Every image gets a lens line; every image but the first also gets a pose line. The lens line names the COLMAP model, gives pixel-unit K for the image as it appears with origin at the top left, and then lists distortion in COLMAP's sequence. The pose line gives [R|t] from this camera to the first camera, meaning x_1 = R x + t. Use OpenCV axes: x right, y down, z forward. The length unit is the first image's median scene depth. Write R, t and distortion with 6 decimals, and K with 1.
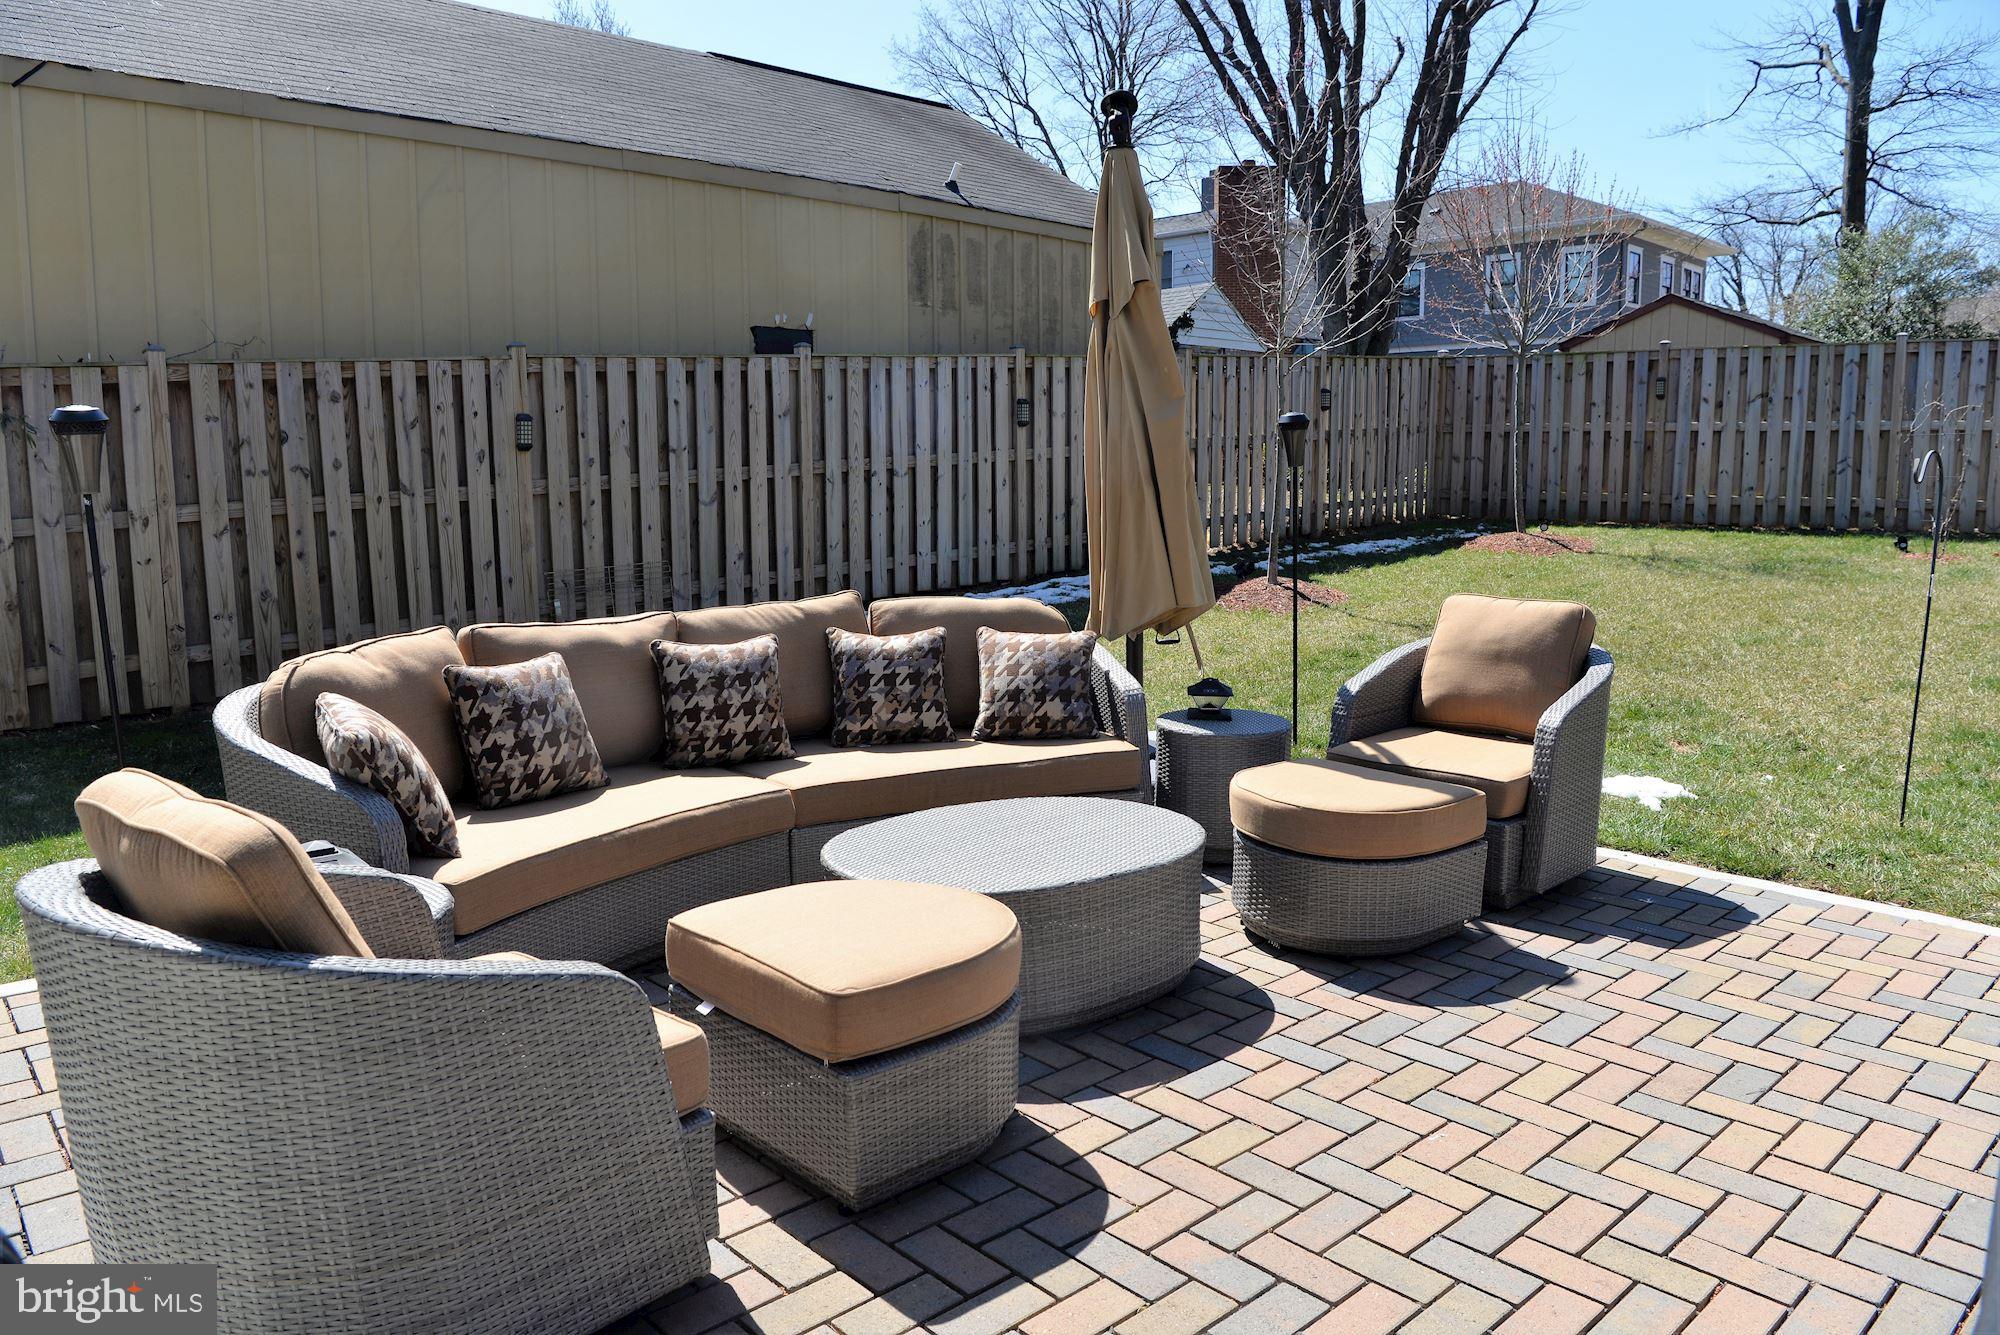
lens RADIAL K [[1379.9, 0, 1001.8], [0, 1379.9, 665.4], [0, 0, 1]] dist [-0.069363, 0.013465]
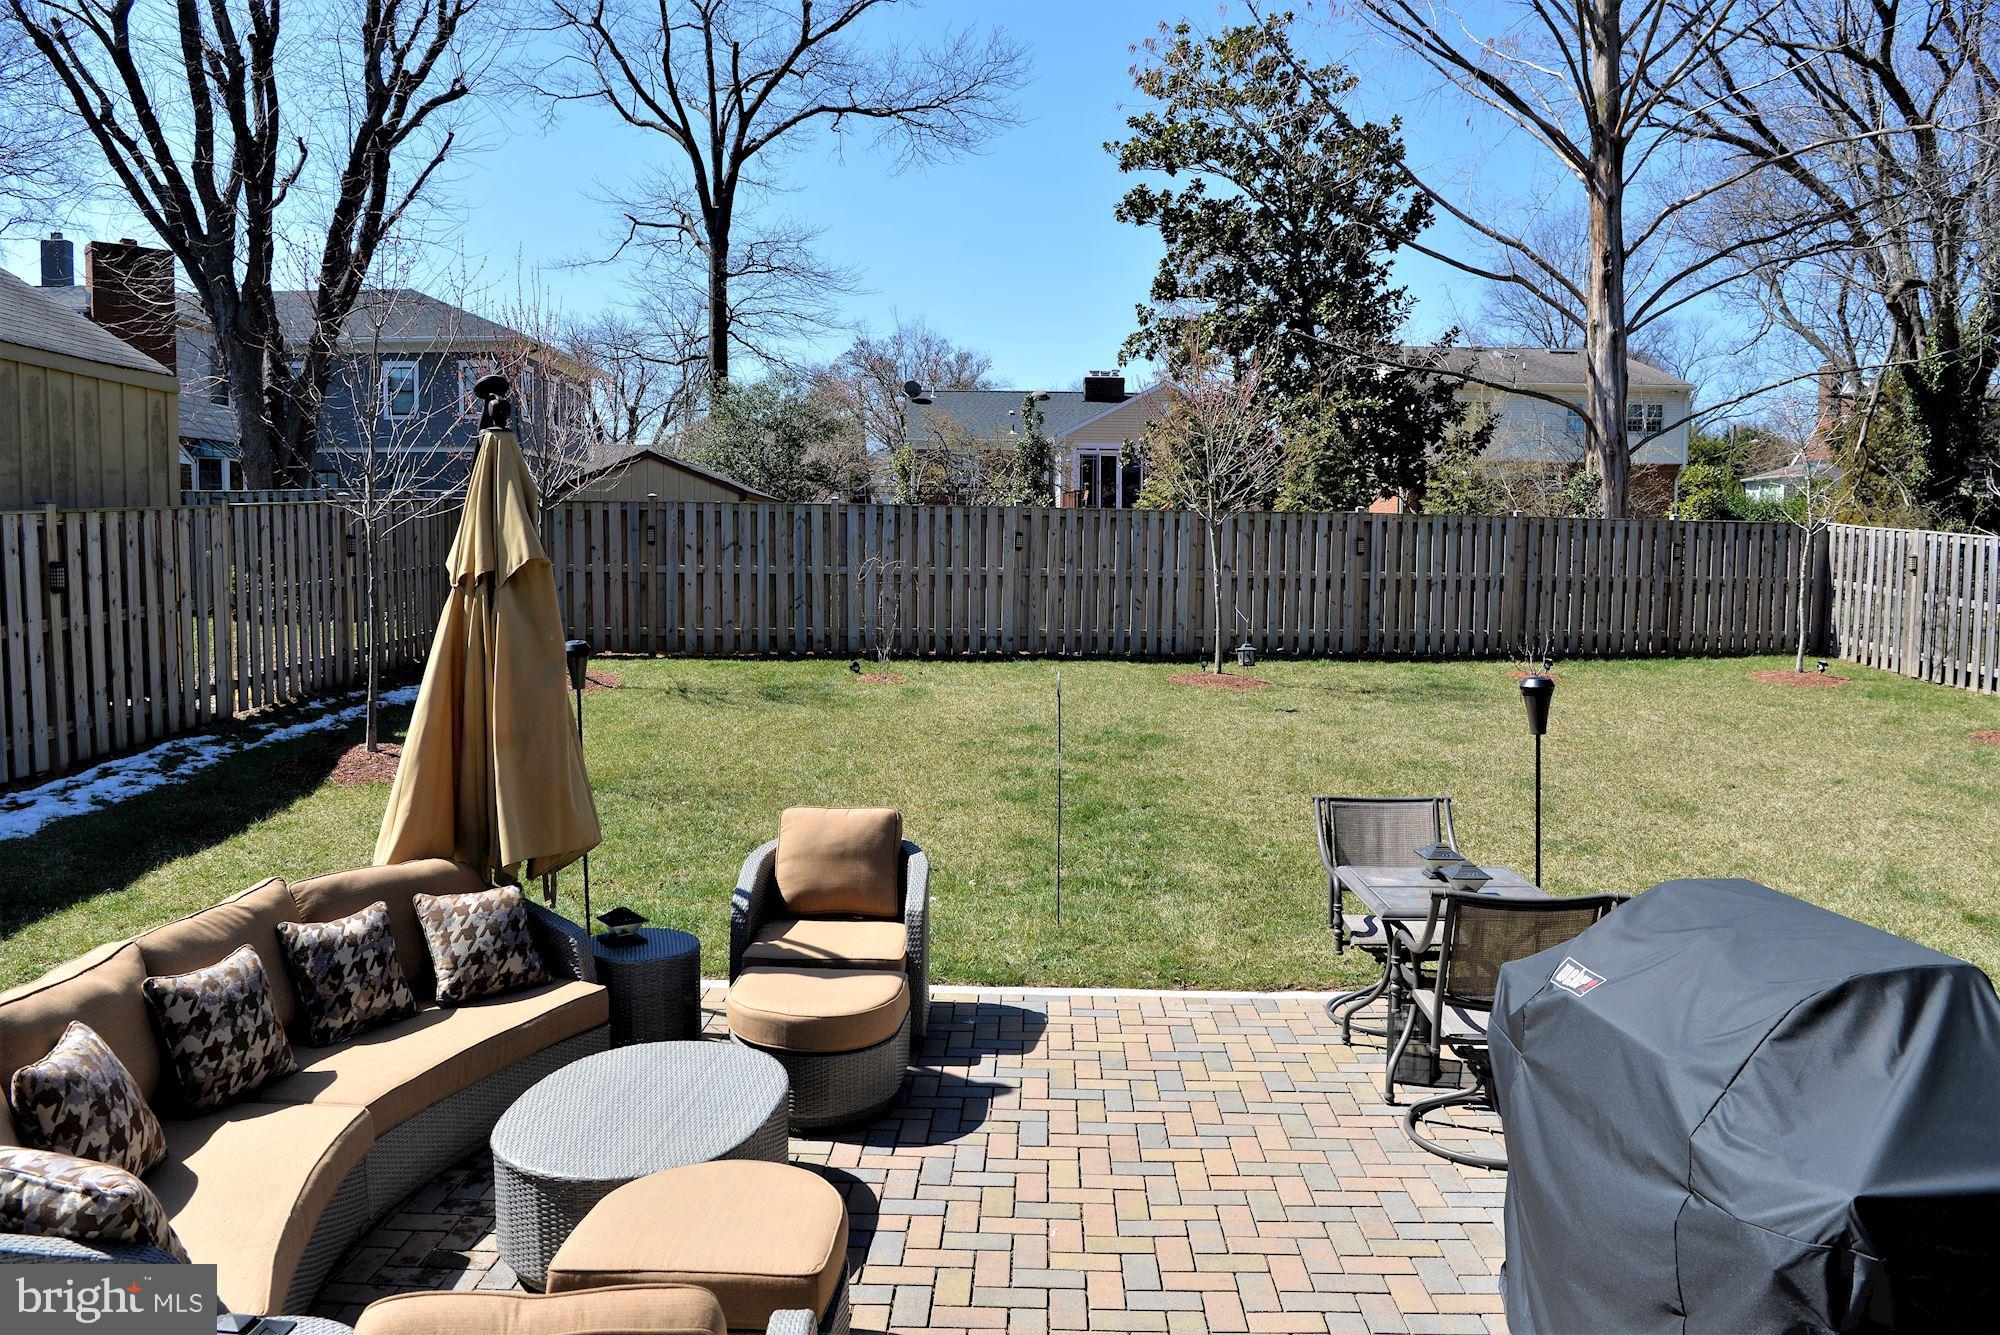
lens RADIAL K [[1379.9, 0, 1006.9], [0, 1379.9, 672.3], [0, 0, 1]] dist [-0.069363, 0.013465]
pose [[0.696322, -0.051178, 0.715903, -0.164607], [0.090601, 0.995743, -0.016939, -0.052536], [-0.711989, 0.076656, 0.697994, -0.009566]]
